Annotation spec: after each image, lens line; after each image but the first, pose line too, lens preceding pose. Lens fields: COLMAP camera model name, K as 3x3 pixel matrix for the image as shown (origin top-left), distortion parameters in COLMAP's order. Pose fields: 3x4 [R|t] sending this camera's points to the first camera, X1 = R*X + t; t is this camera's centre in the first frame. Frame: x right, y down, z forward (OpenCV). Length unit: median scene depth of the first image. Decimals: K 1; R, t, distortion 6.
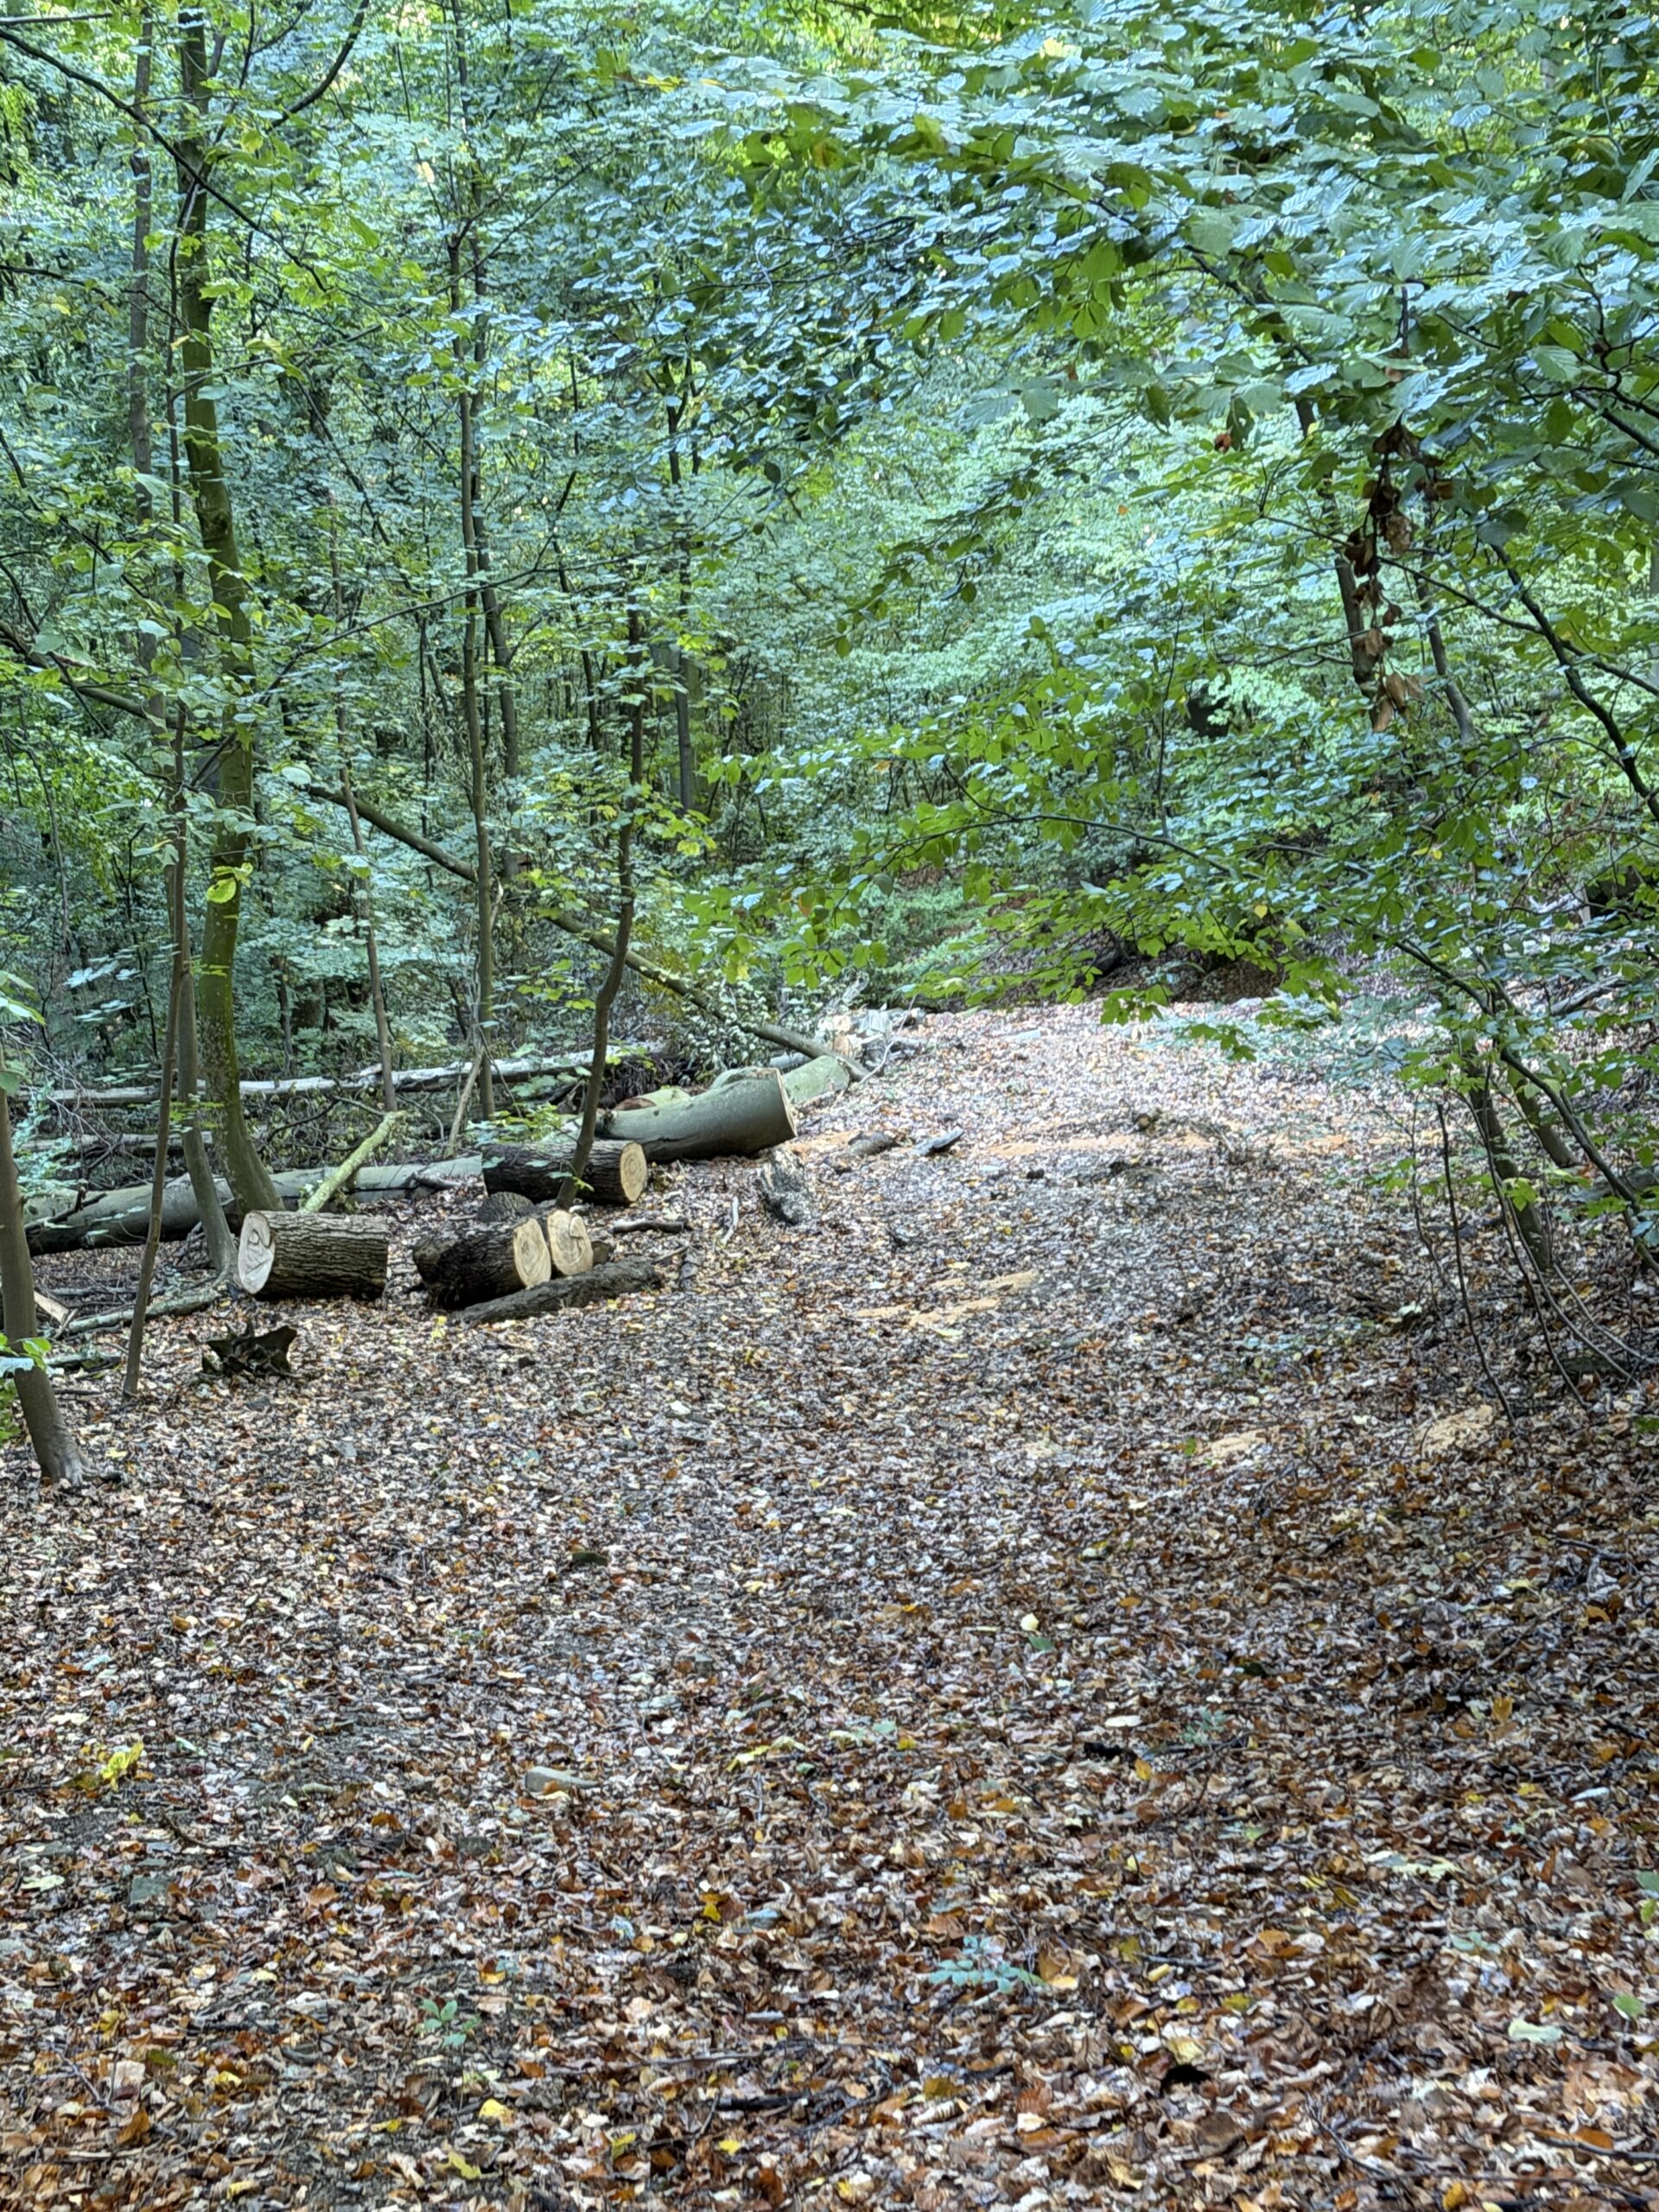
lens RADIAL K [[3922.5, 0, 829.5], [0, 3922.5, 1106.0], [0, 0, 1]] dist [0.000626, -0.001273]
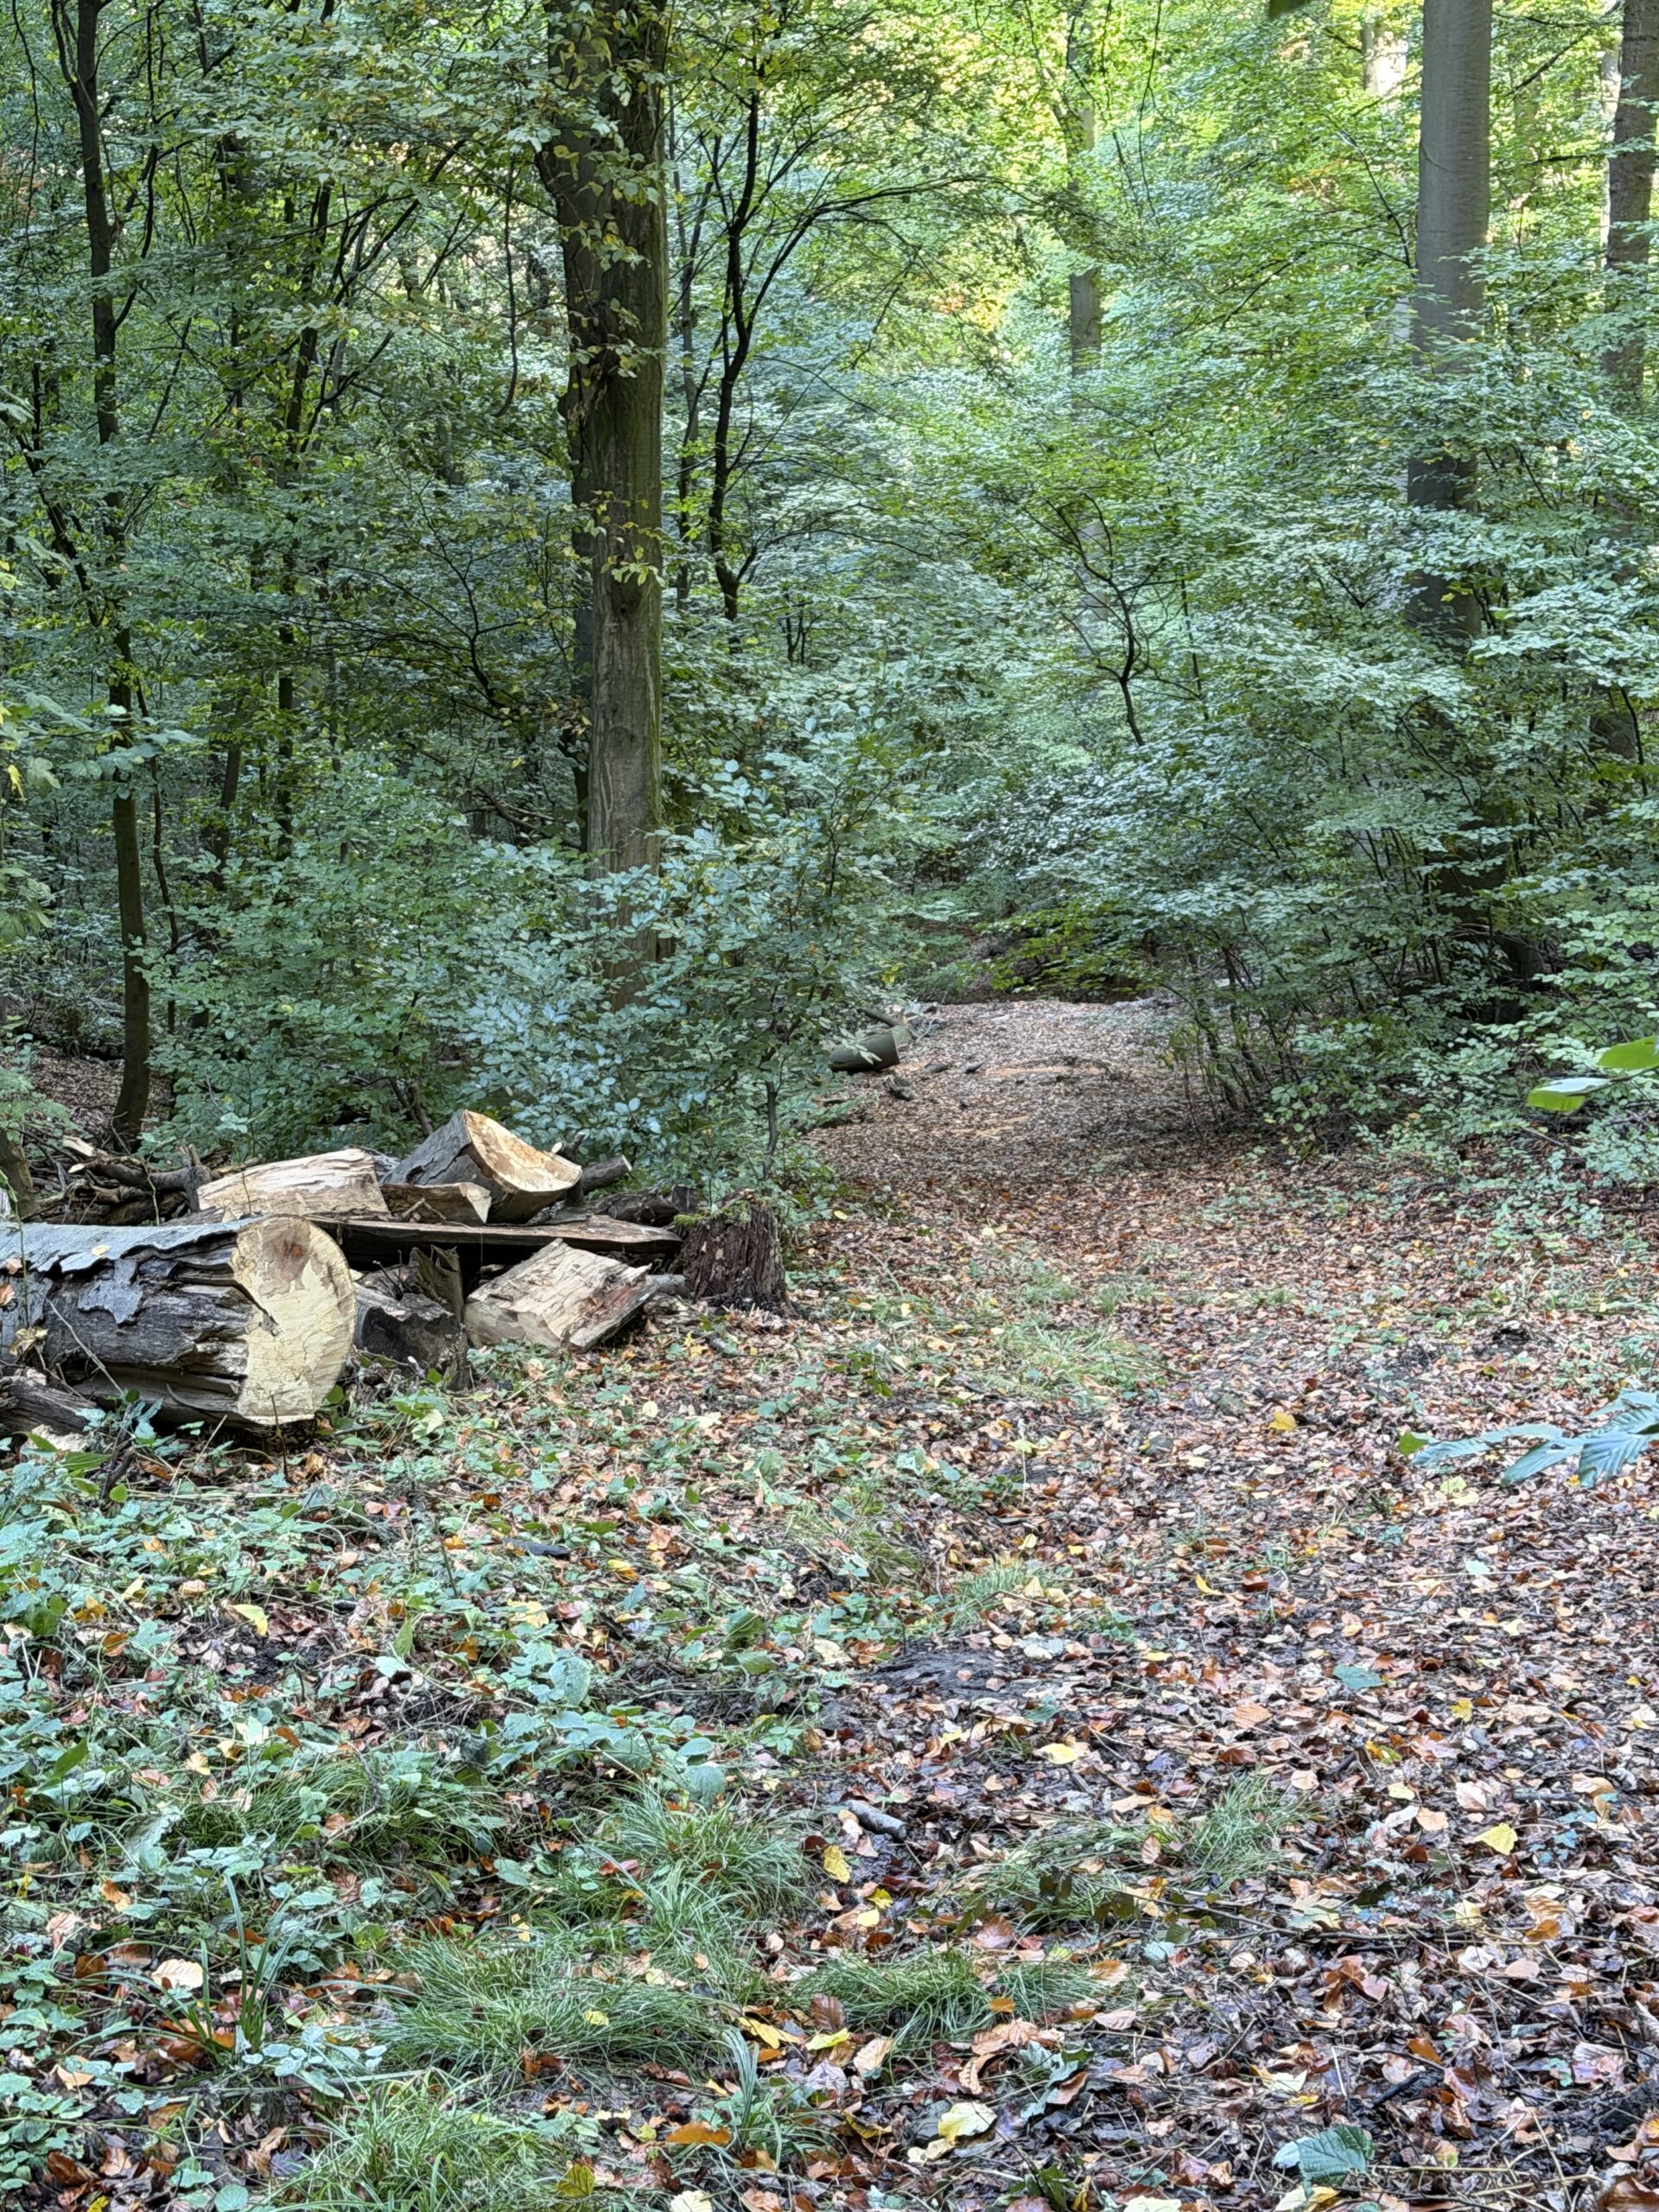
lens RADIAL K [[3490.4, 0, 829.5], [0, 3490.4, 1106.0], [0, 0, 1]] dist [0.002880, 0.005796]
pose [[0.999247, 0.029755, 0.024898, -0.091631], [-0.029896, 0.999539, 0.005348, 0.022056], [-0.024728, -0.006088, 0.999676, -0.838022]]
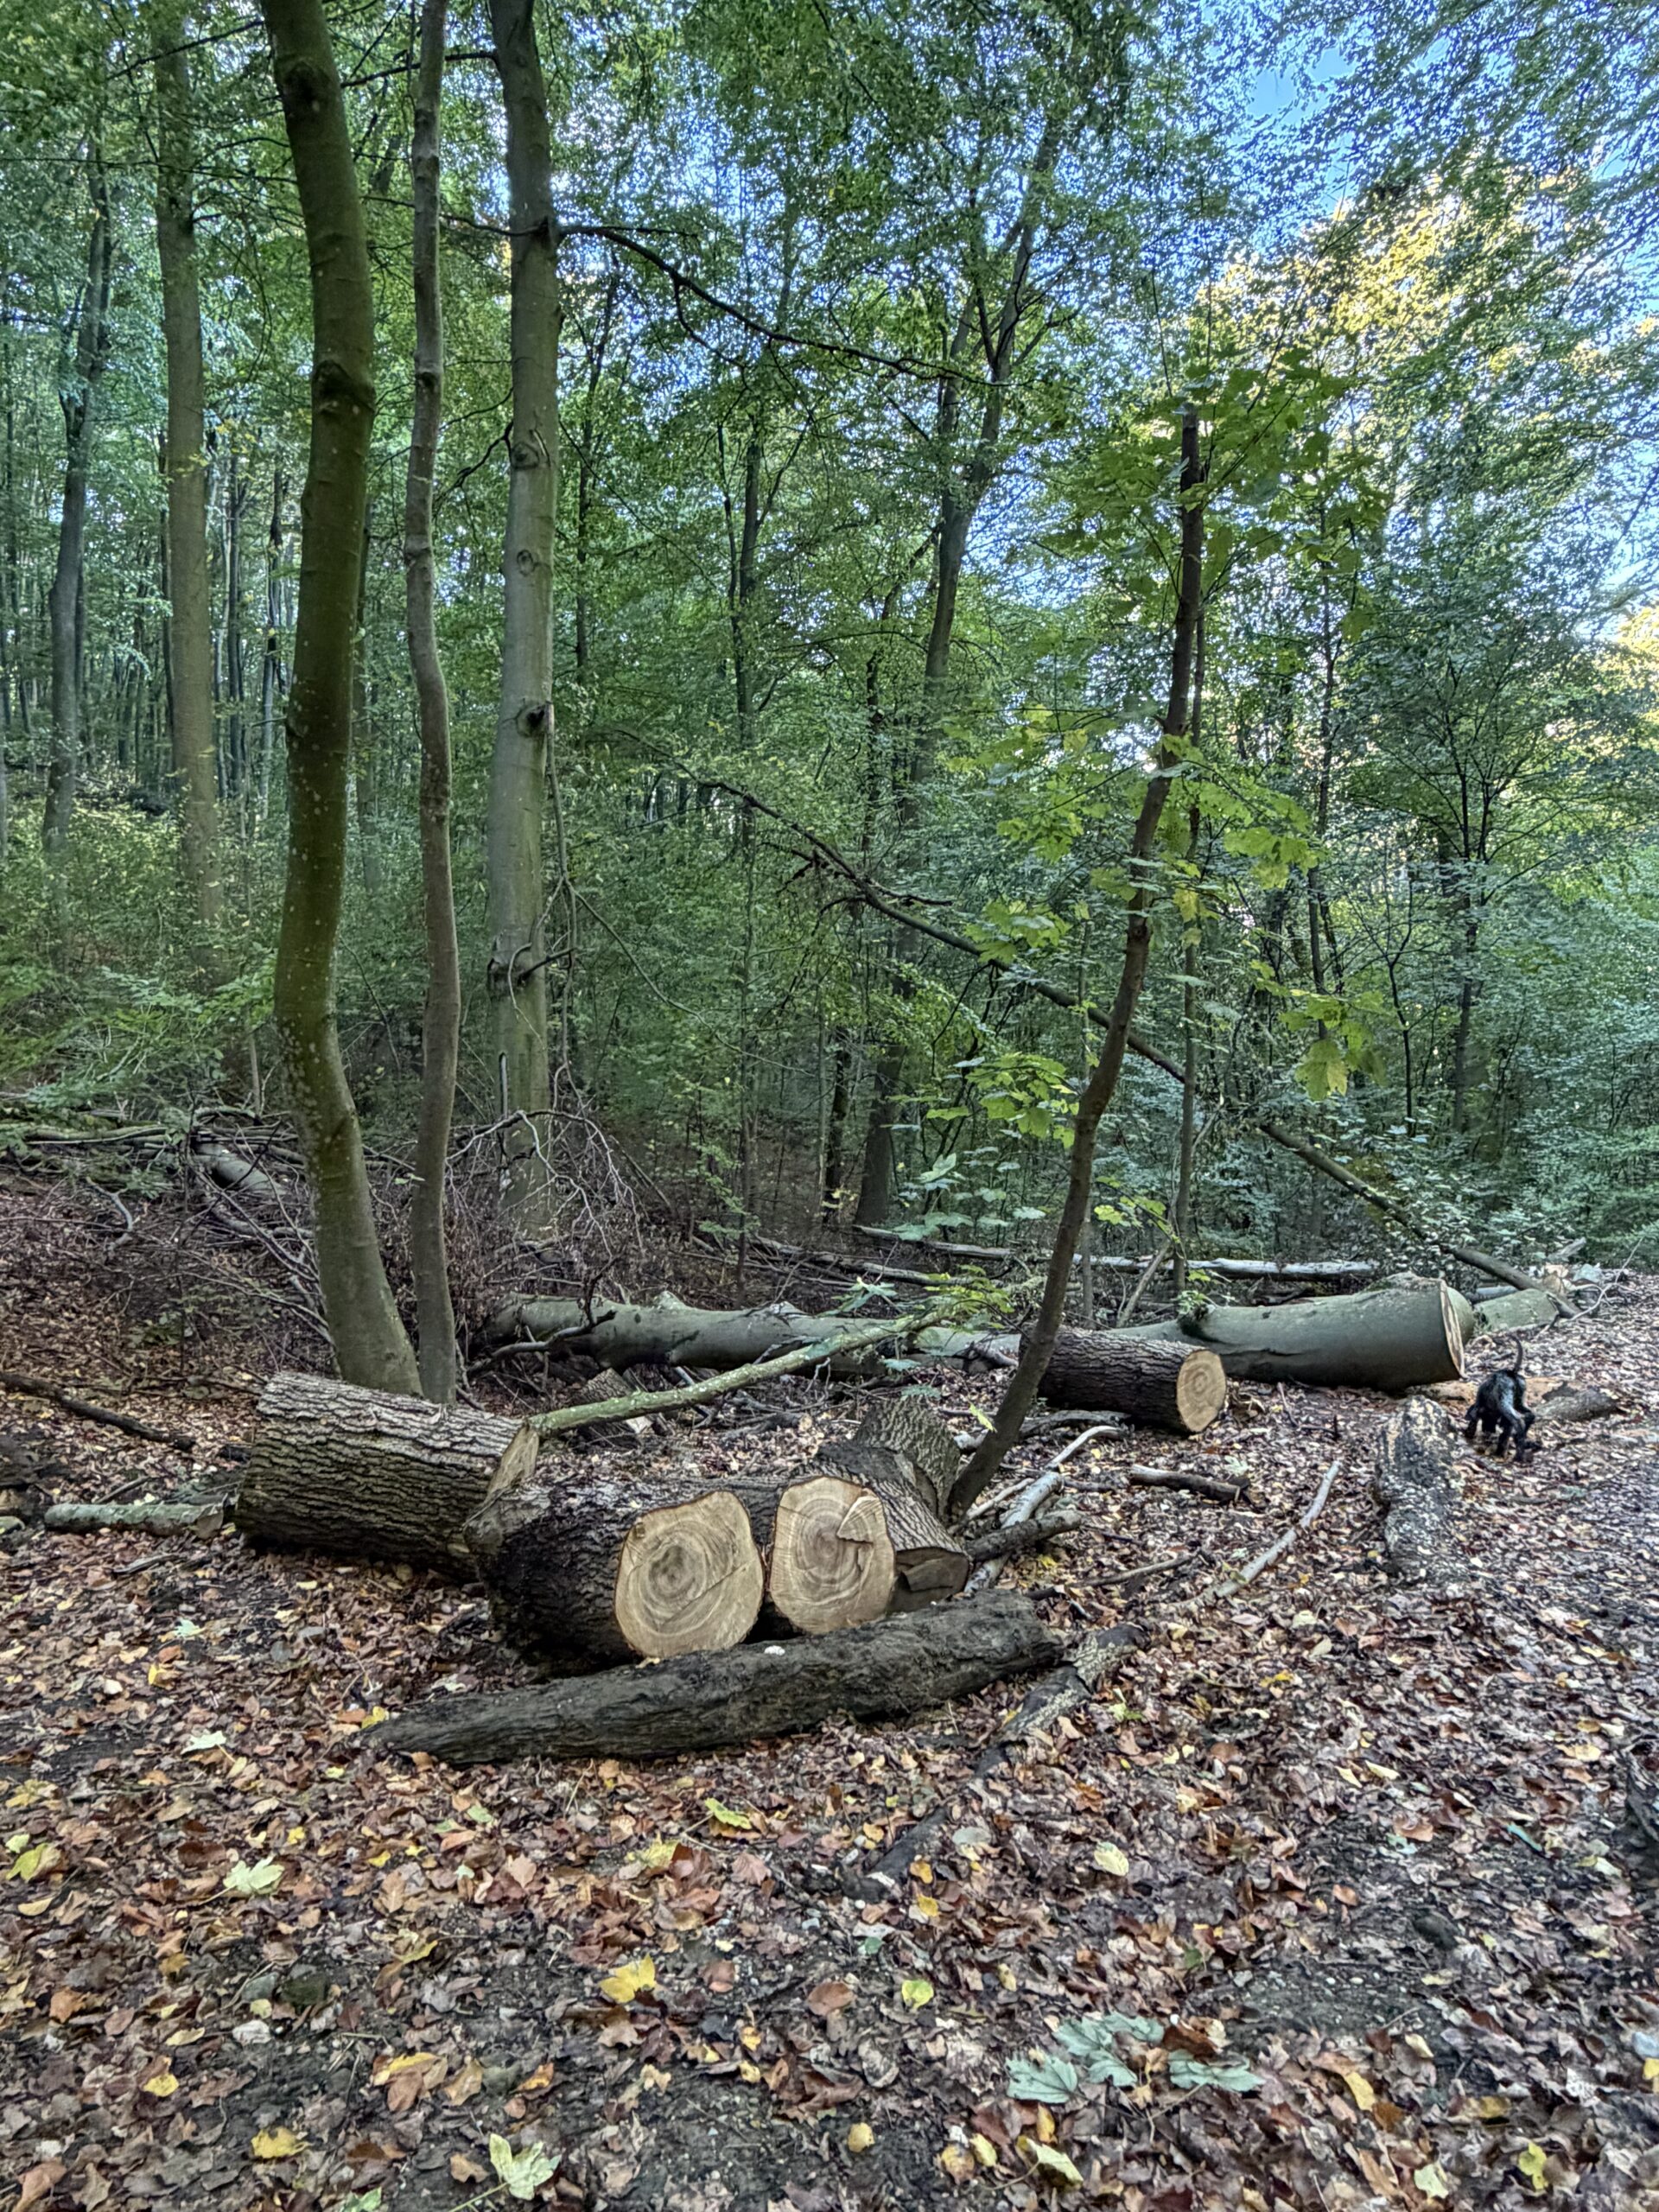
lens RADIAL K [[1349.6, 0, 829.5], [0, 1349.6, 1106.0], [0, 0, 1]] dist [-0.001946, -0.000371]
pose [[0.871913, 0.076659, -0.483624, 0.006183], [-0.137908, 0.986133, -0.092321, -0.002386], [0.469840, 0.147191, 0.870394, 0.709713]]
